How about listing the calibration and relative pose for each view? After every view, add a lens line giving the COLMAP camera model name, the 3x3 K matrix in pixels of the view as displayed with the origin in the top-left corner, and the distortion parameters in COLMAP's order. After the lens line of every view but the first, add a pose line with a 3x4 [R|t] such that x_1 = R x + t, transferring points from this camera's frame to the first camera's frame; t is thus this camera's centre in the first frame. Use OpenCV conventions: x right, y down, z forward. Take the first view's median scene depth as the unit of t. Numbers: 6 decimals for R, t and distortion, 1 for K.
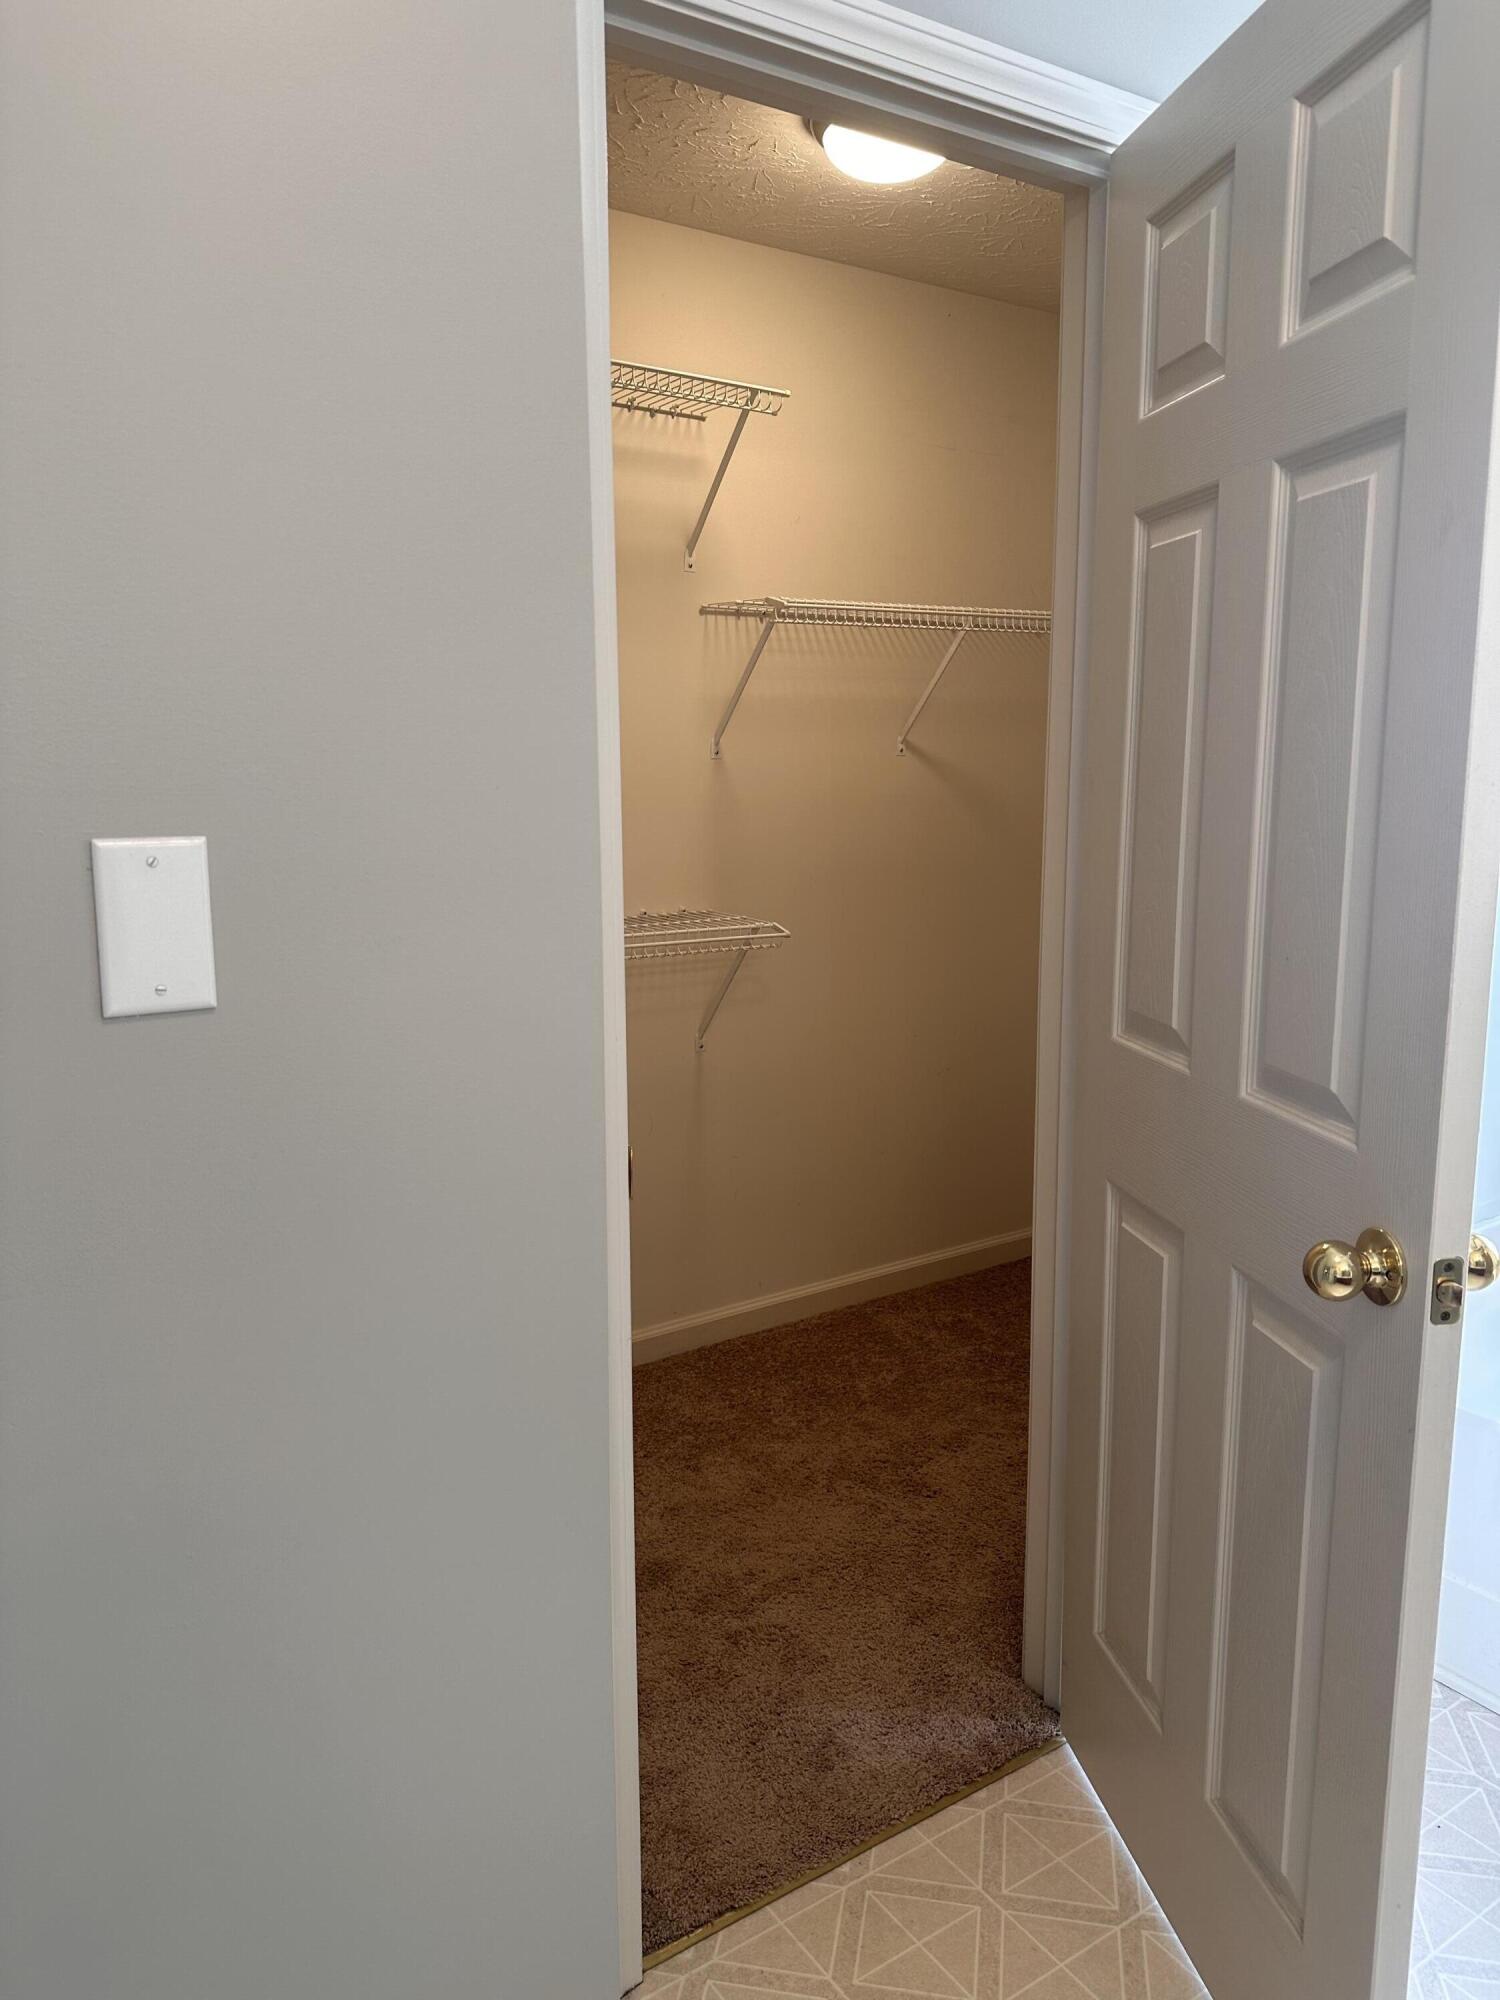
lens RADIAL K [[1382.6, 0, 743.8], [0, 1382.6, 997.2], [0, 0, 1]] dist [0.038405, -0.038379]
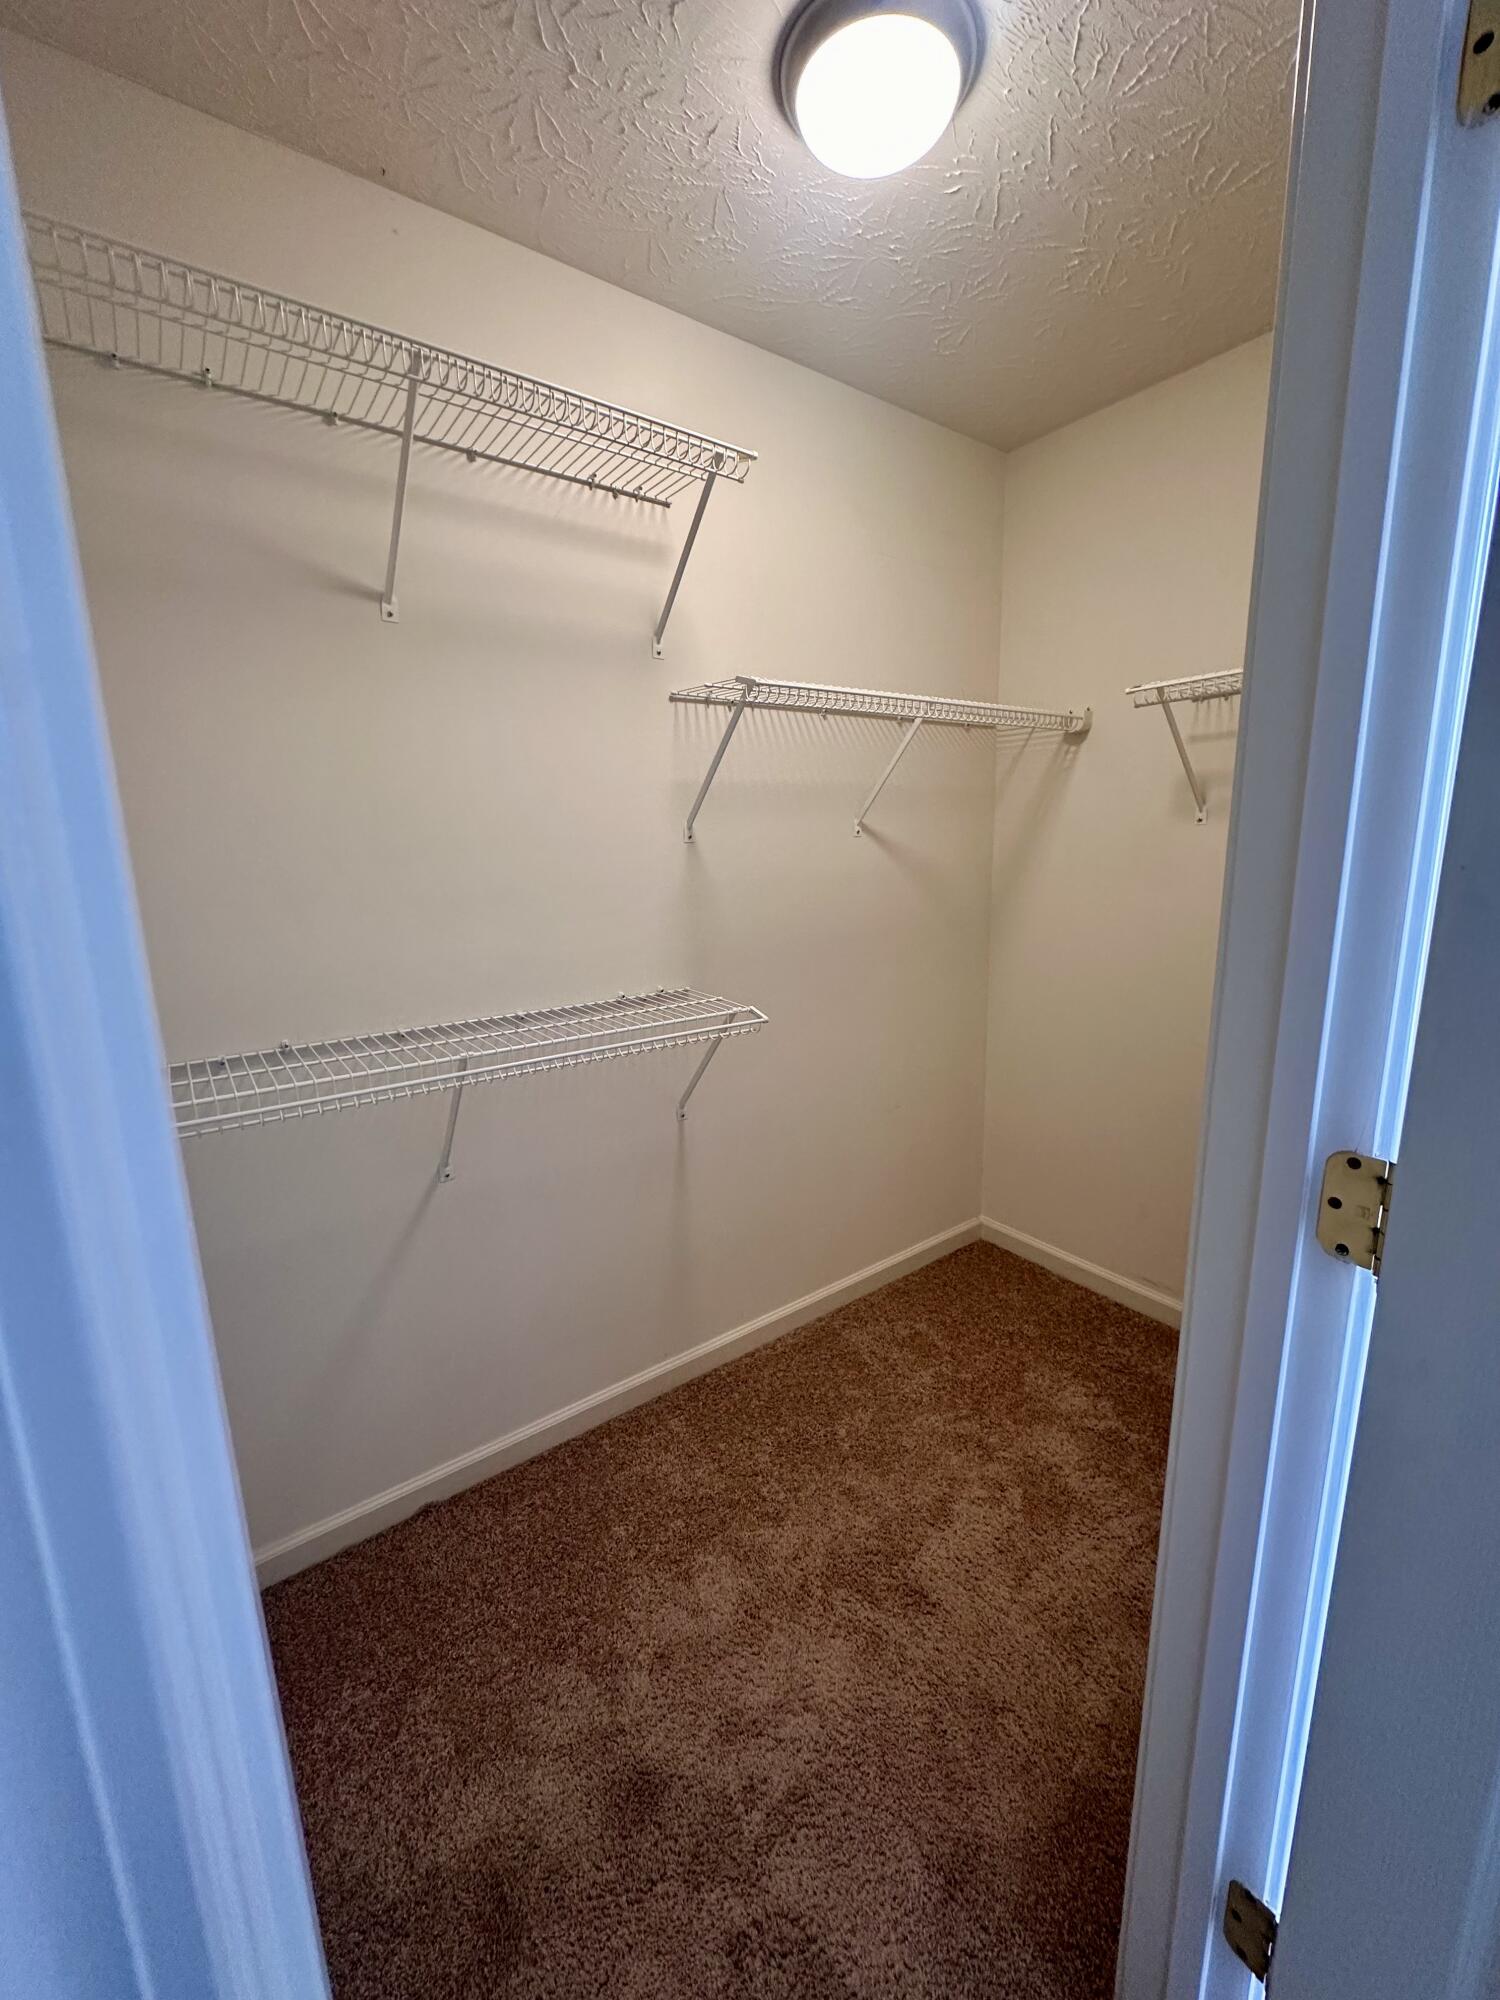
lens RADIAL K [[798.5, 0, 764.7], [0, 798.5, 1003.8], [0, 0, 1]] dist [-0.003062, 0.000881]
pose [[0.997631, -0.025028, 0.064071, -0.005223], [0.022316, 0.998838, 0.042710, -0.078771], [-0.065066, -0.041179, 0.997031, 0.407822]]
